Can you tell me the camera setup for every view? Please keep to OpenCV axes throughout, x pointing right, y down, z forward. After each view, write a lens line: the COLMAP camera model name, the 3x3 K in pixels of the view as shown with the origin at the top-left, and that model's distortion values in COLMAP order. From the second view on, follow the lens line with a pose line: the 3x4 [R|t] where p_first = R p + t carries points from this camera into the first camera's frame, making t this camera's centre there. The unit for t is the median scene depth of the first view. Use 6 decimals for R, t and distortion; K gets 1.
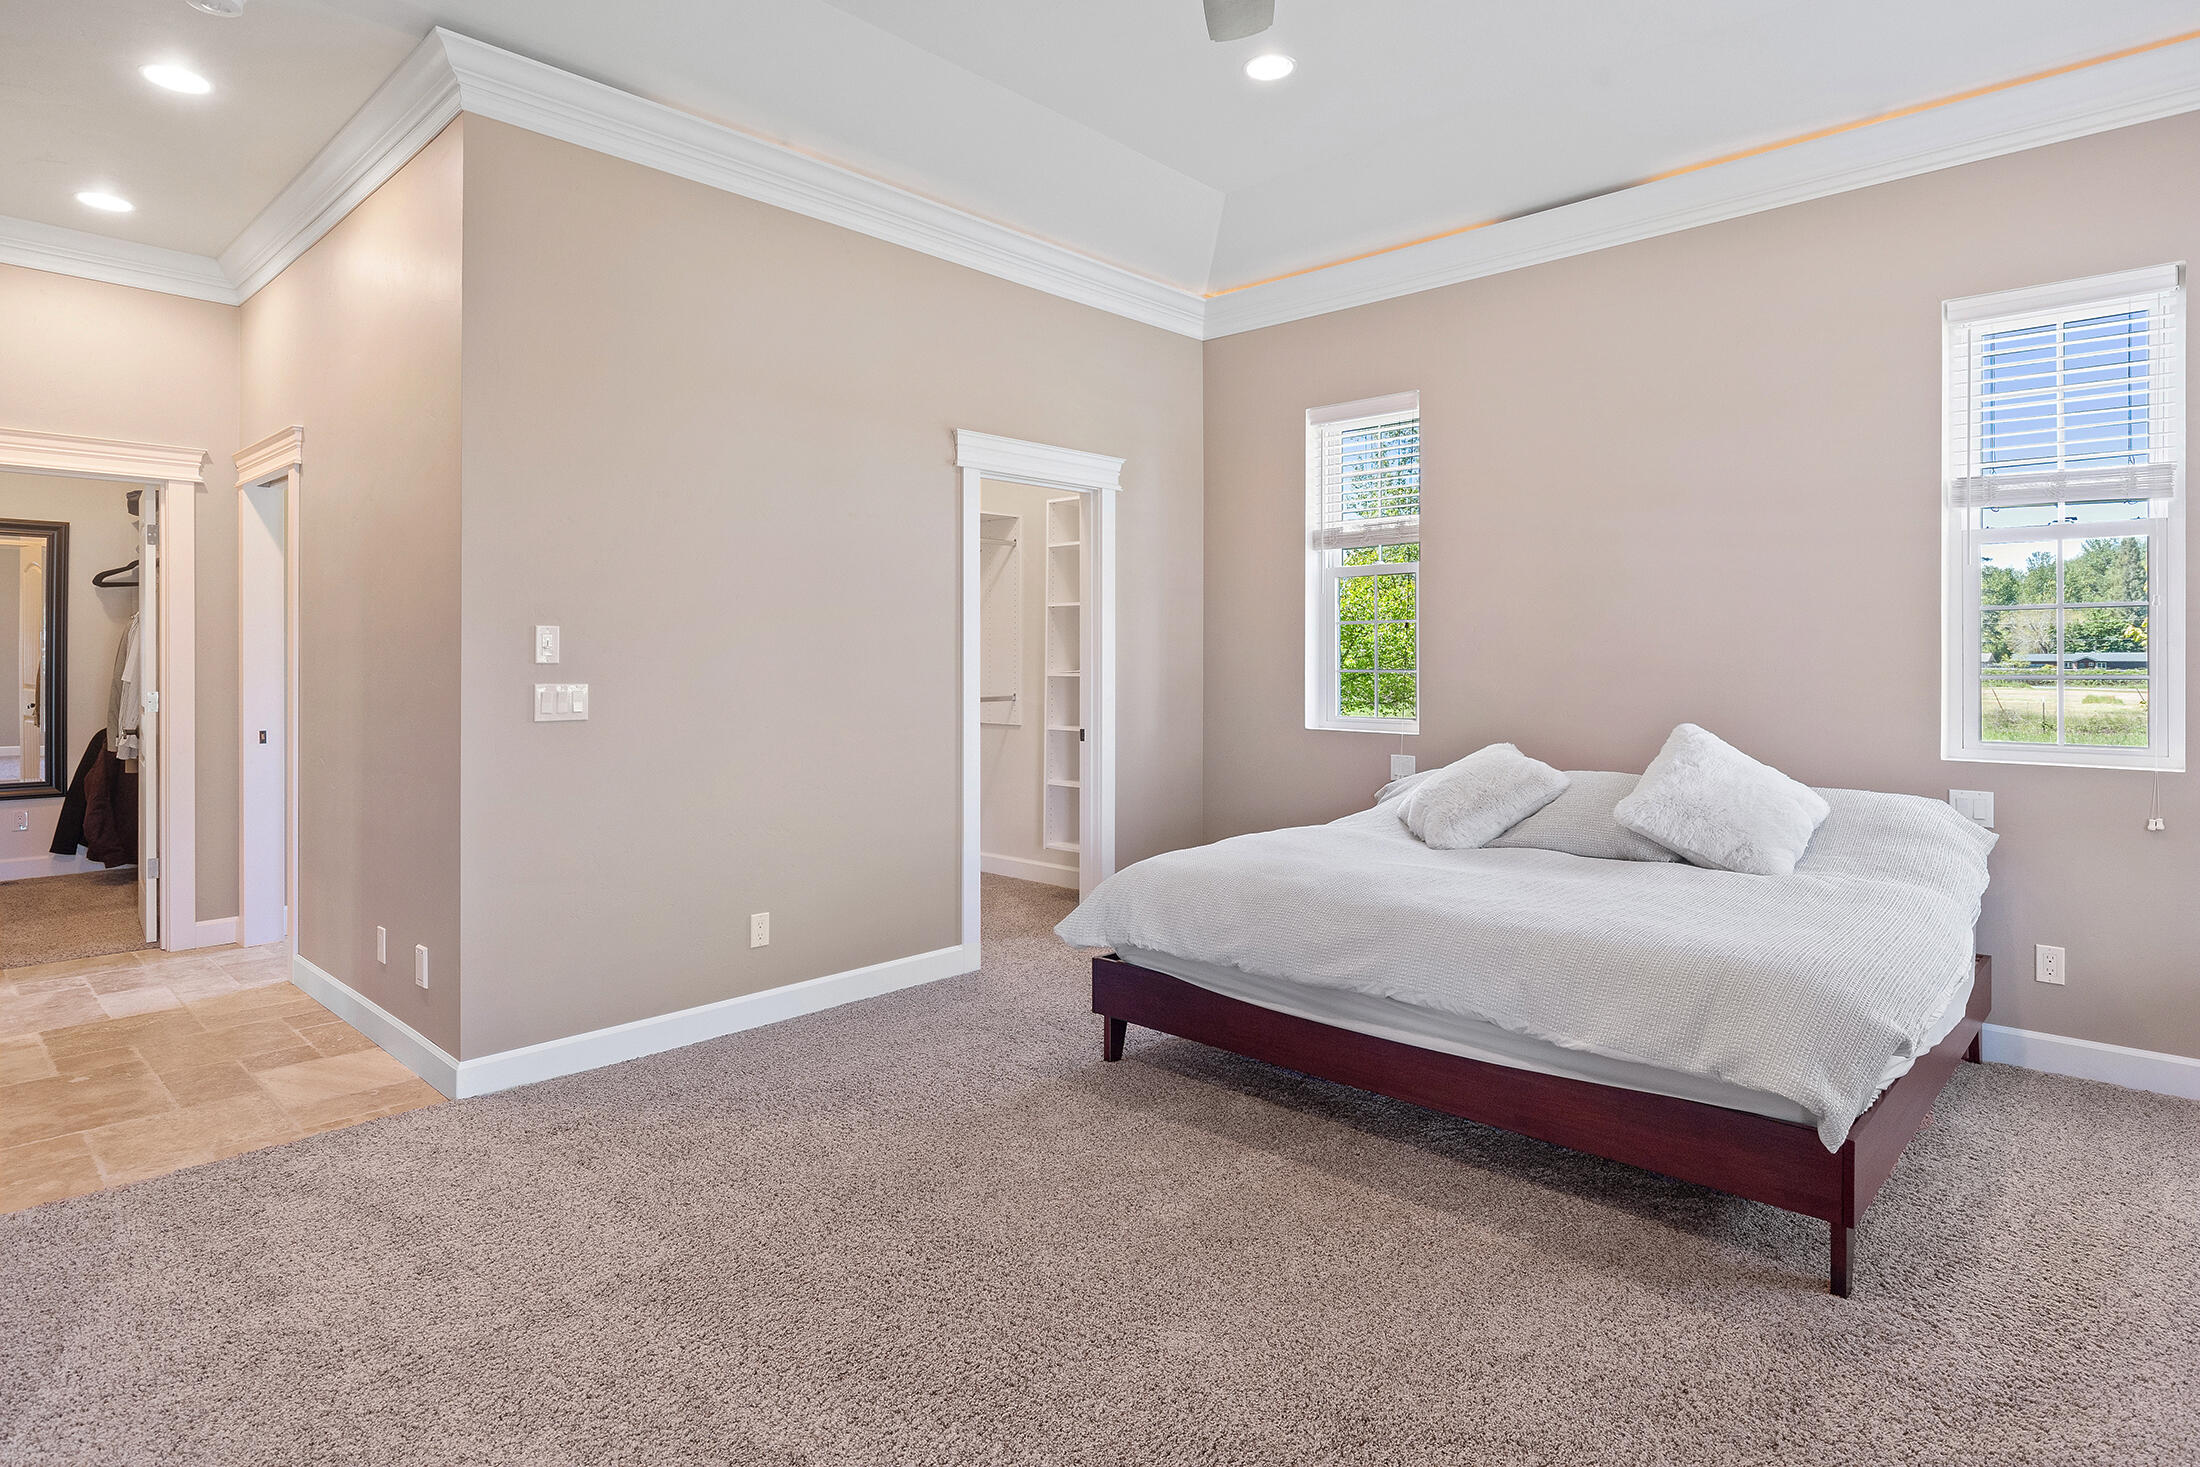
lens RADIAL K [[1190.3, 0, 1091.5], [0, 1190.3, 654.7], [0, 0, 1]] dist [-0.002058, -0.001397]
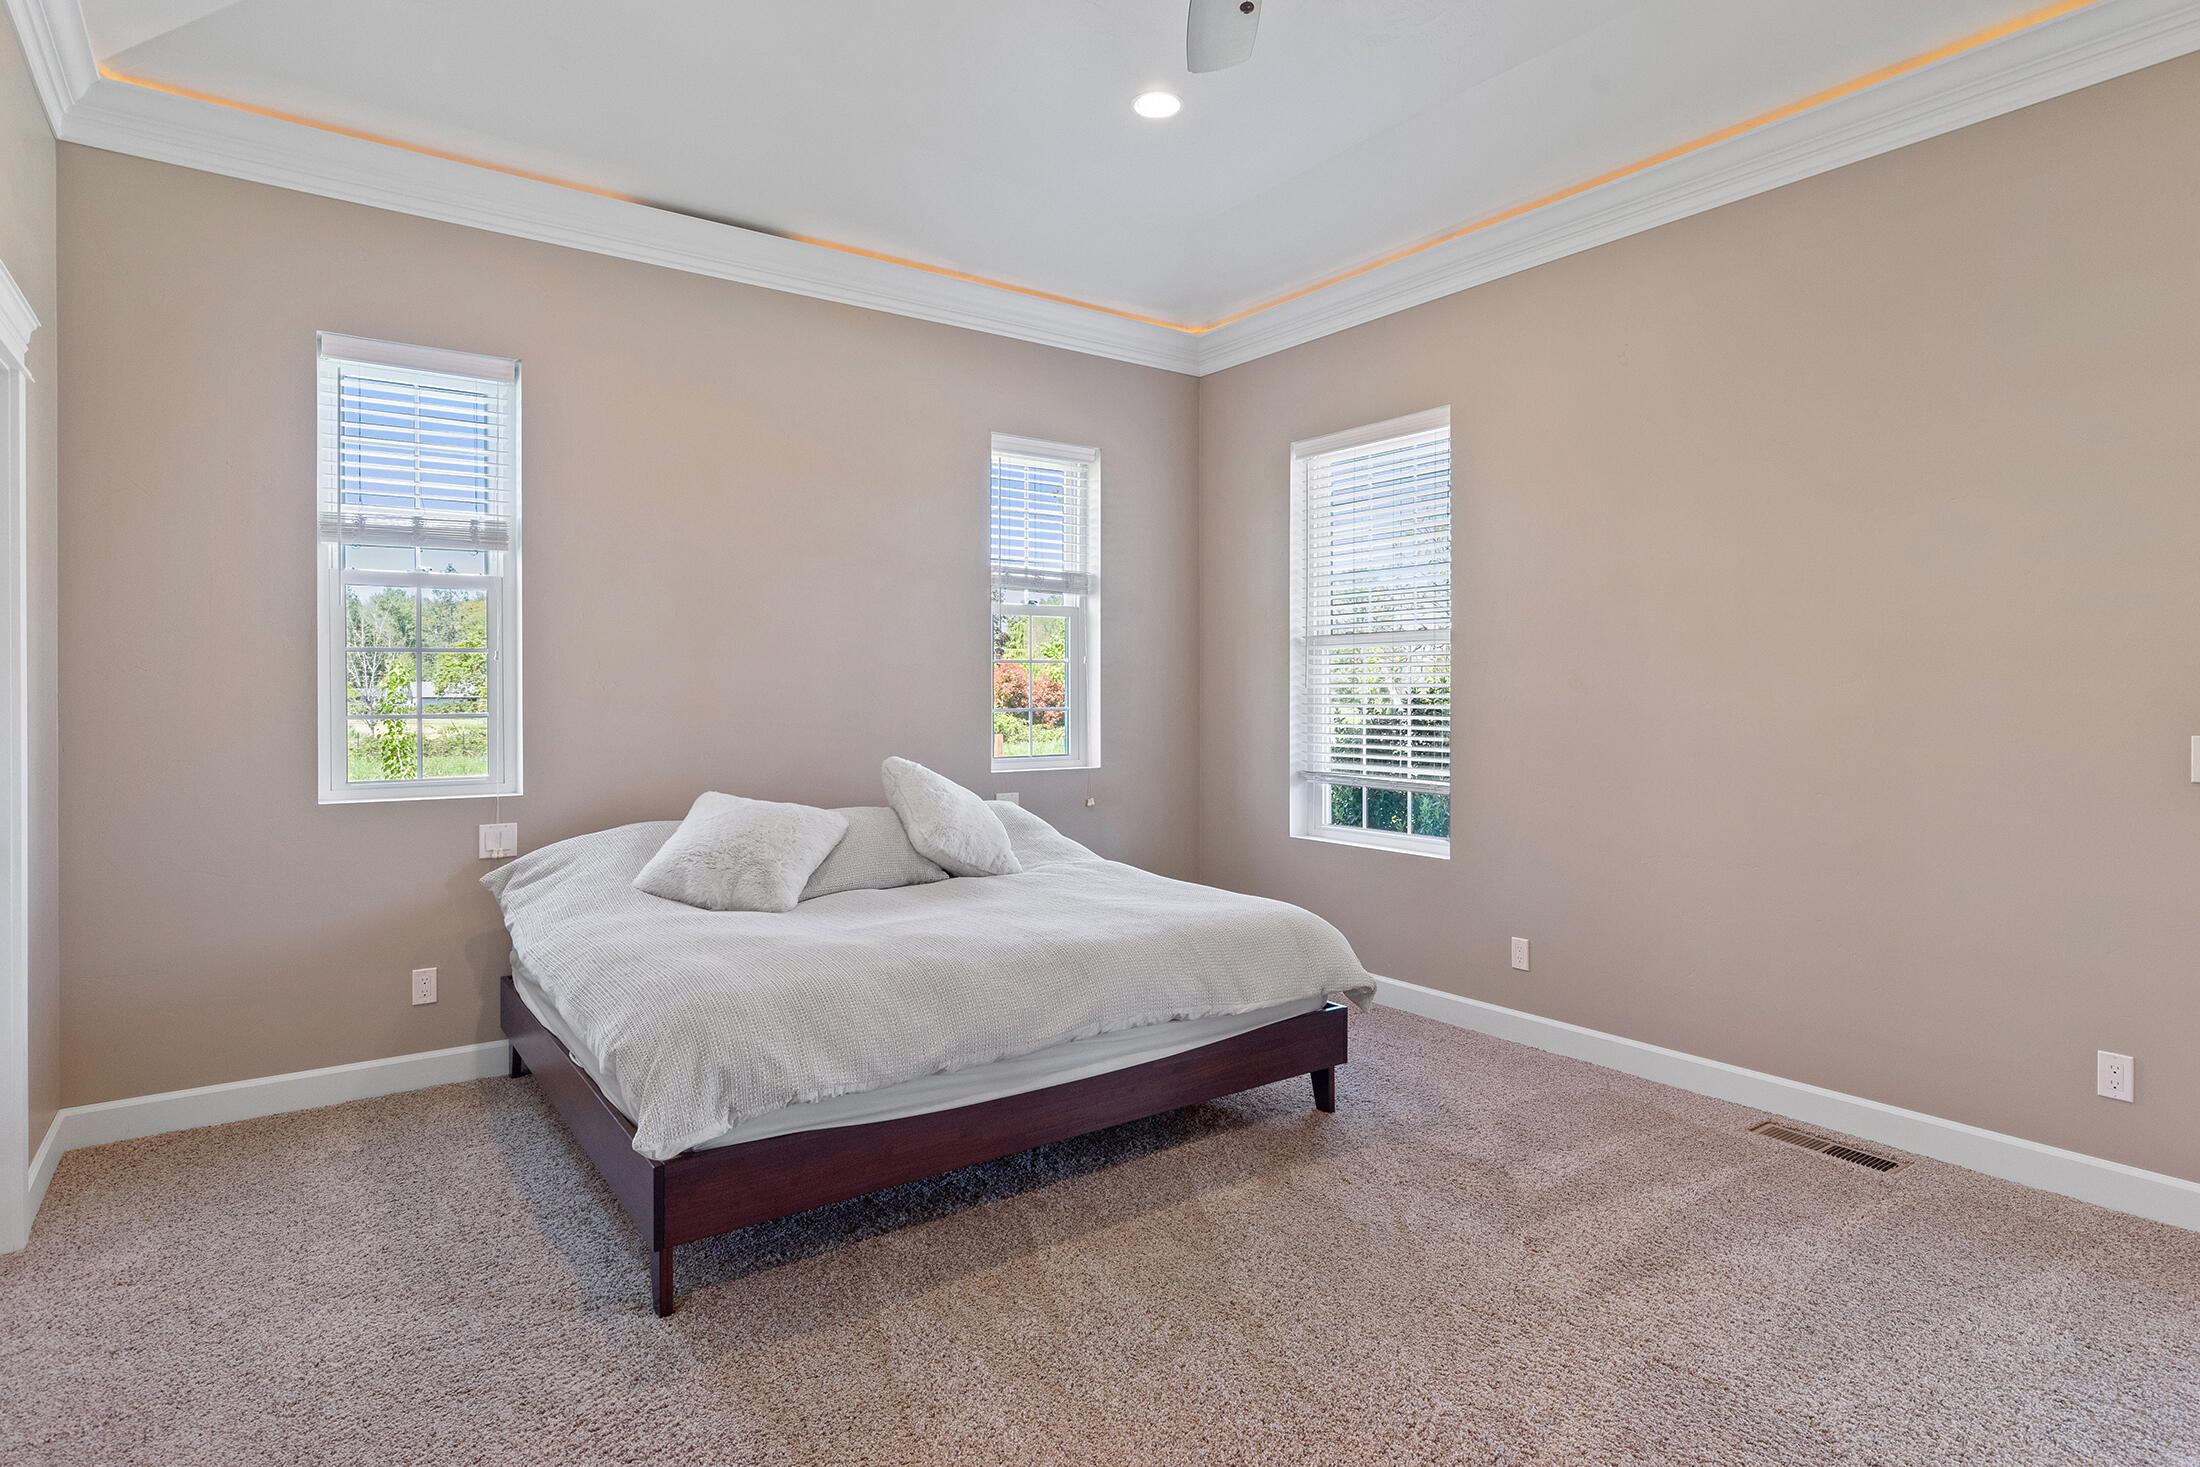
lens RADIAL K [[1173.7, 0, 1104.6], [0, 1173.7, 704.0], [0, 0, 1]] dist [0.002395, -0.001250]
pose [[0.173660, -0.009757, 0.984757, -0.607936], [-0.001340, 0.999948, 0.010144, -0.003678], [-0.984805, -0.003081, 0.173637, 0.679511]]
